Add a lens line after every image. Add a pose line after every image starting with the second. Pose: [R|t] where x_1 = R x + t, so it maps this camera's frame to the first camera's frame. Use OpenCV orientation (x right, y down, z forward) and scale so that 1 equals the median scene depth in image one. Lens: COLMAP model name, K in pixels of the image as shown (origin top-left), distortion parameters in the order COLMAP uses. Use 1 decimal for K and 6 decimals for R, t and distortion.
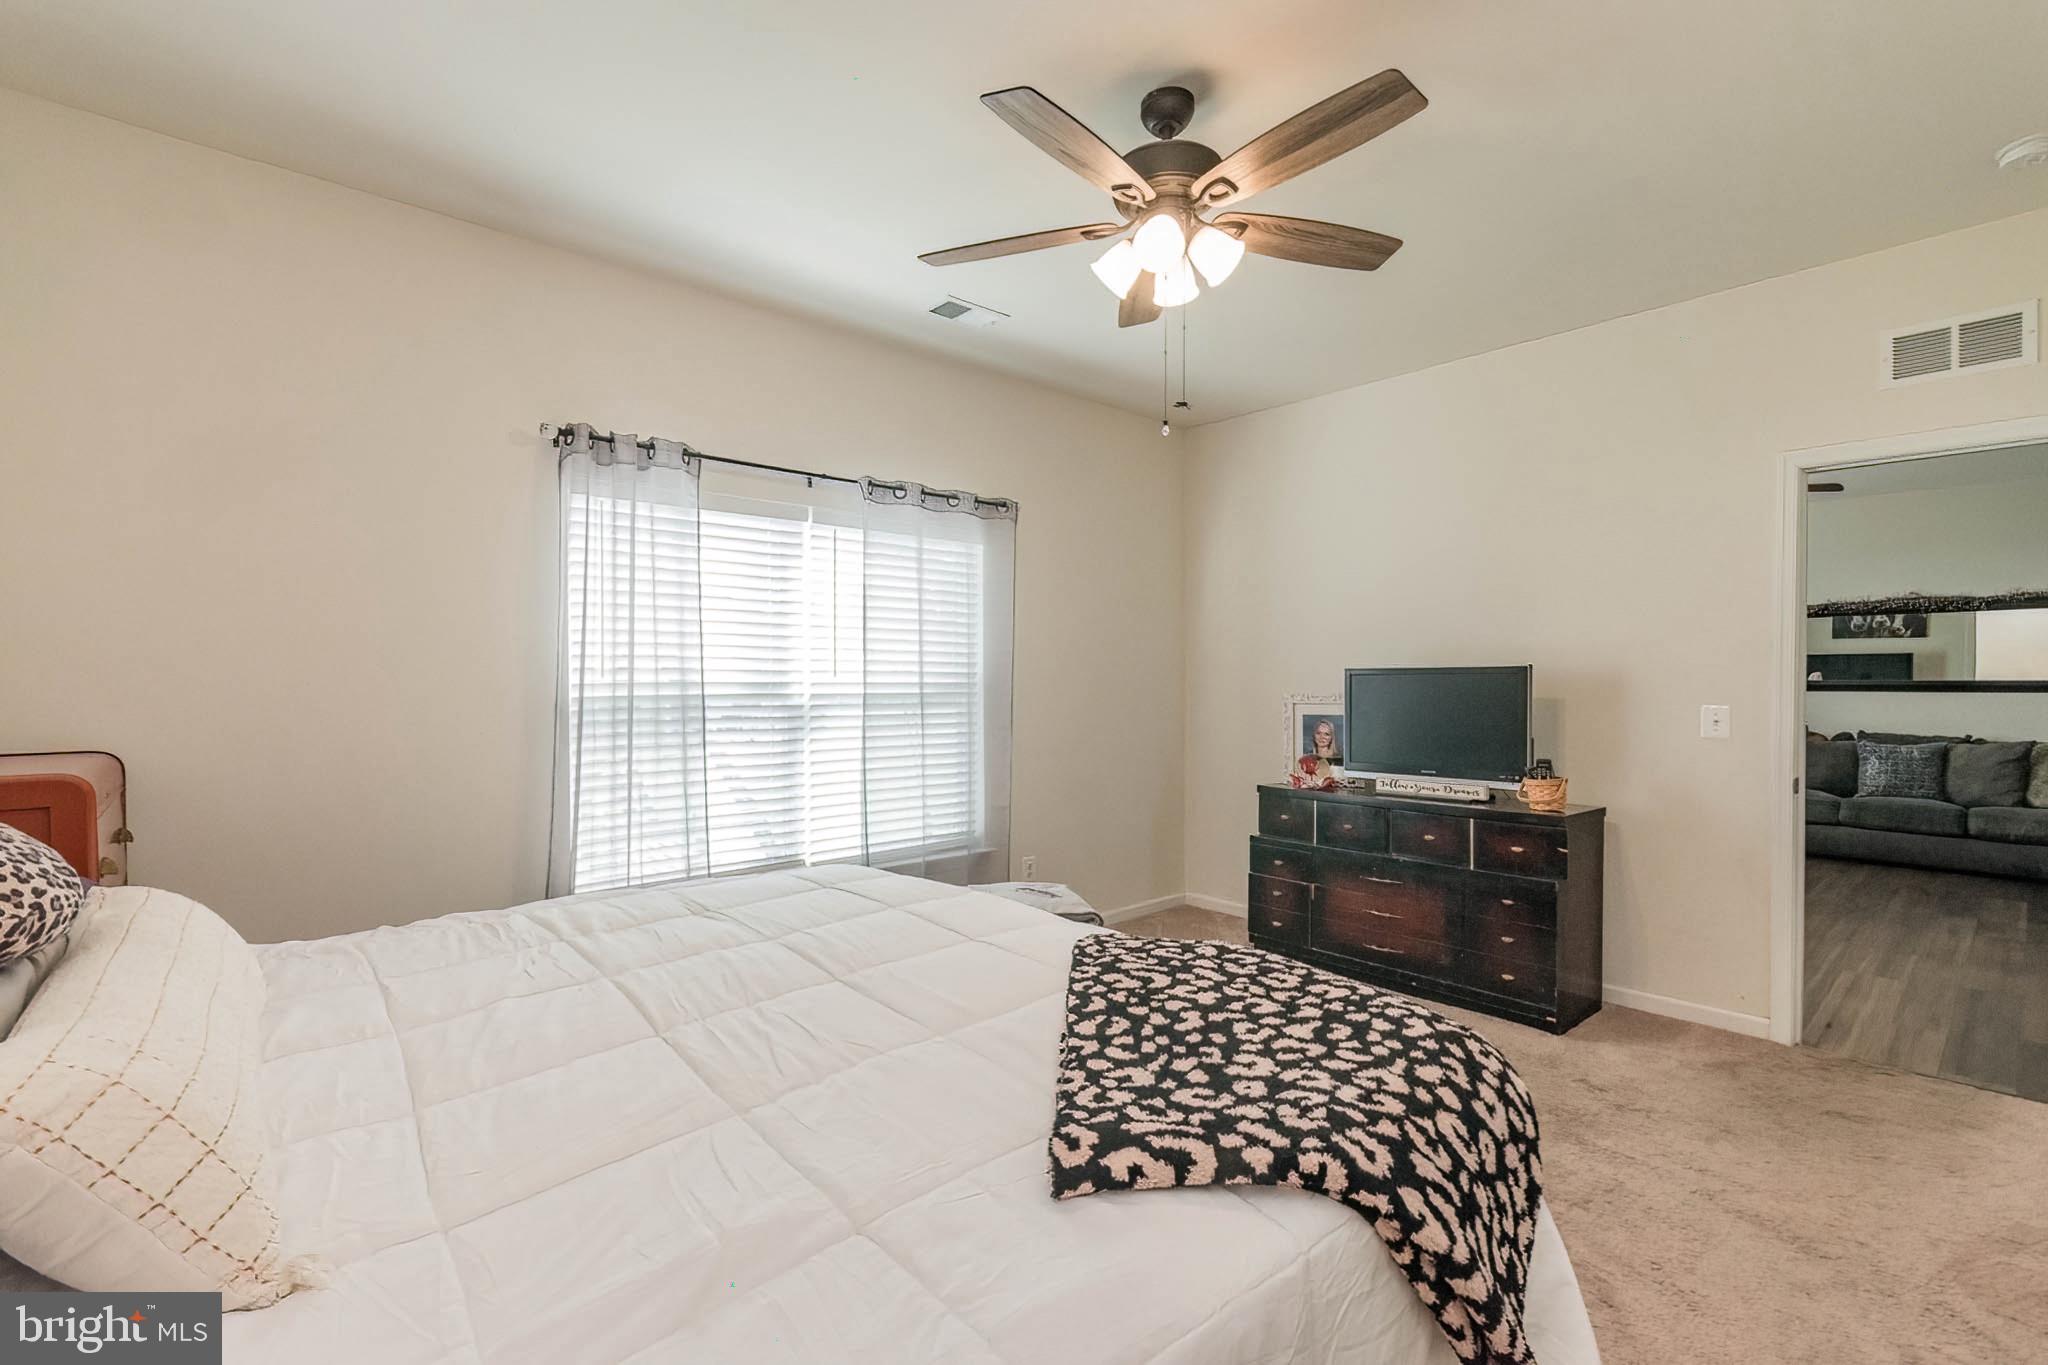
lens RADIAL K [[914.4, 0, 1025.4], [0, 914.4, 676.3], [0, 0, 1]] dist [0.002956, 0.000439]
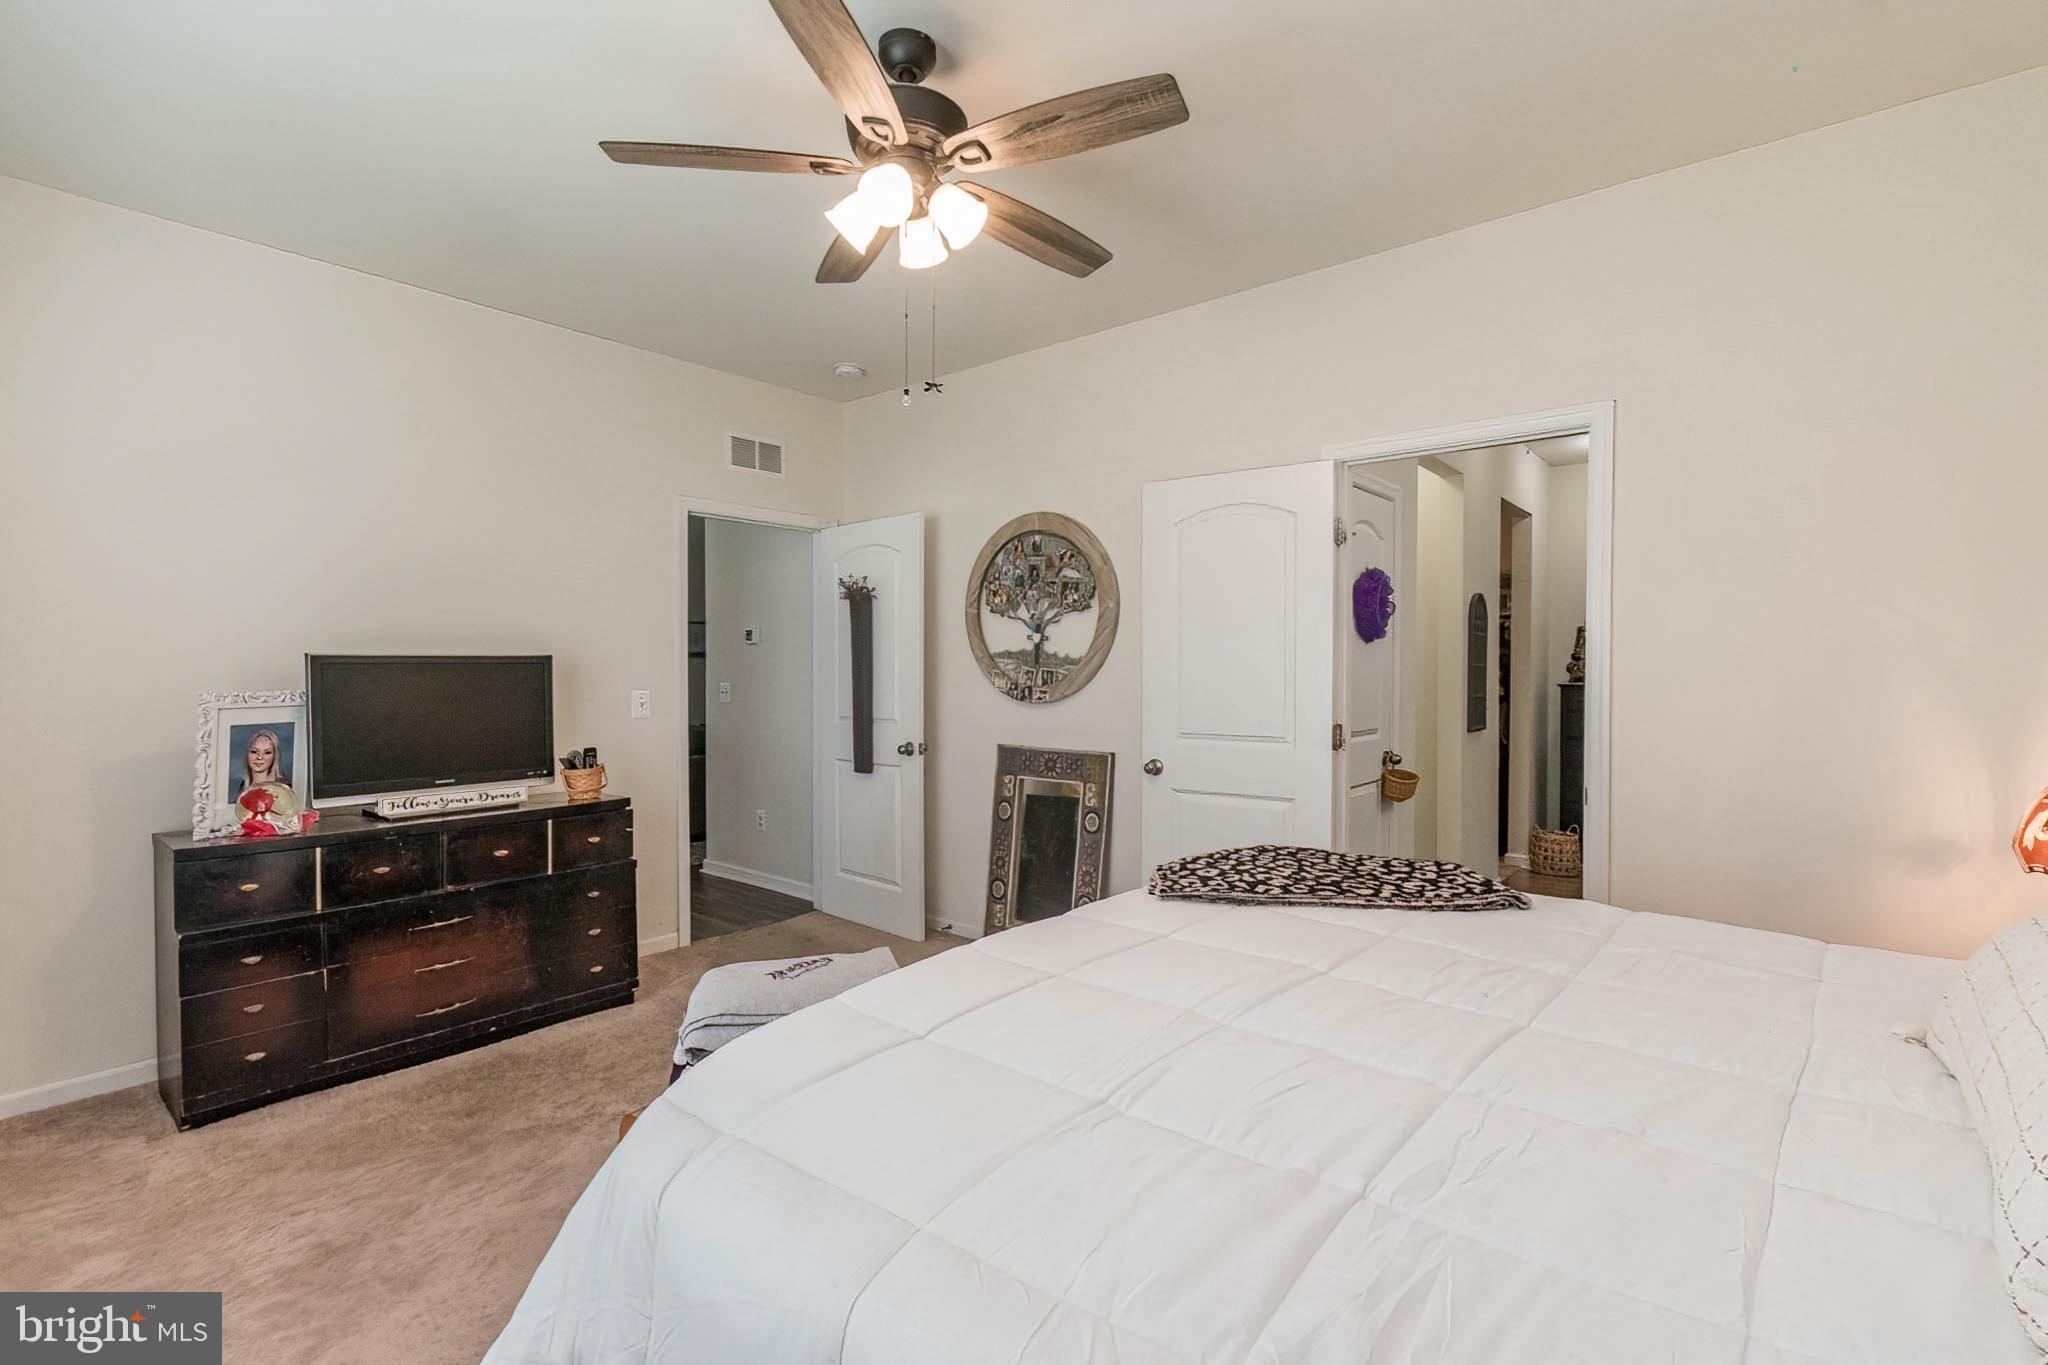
lens RADIAL K [[914.4, 0, 1038.3], [0, 914.4, 675.4], [0, 0, 1]] dist [0.002956, 0.000439]
pose [[-0.151152, -0.004526, 0.988500, -0.470566], [0.001459, 0.999987, 0.004802, 0.005178], [-0.988510, 0.002169, -0.151143, 0.609399]]
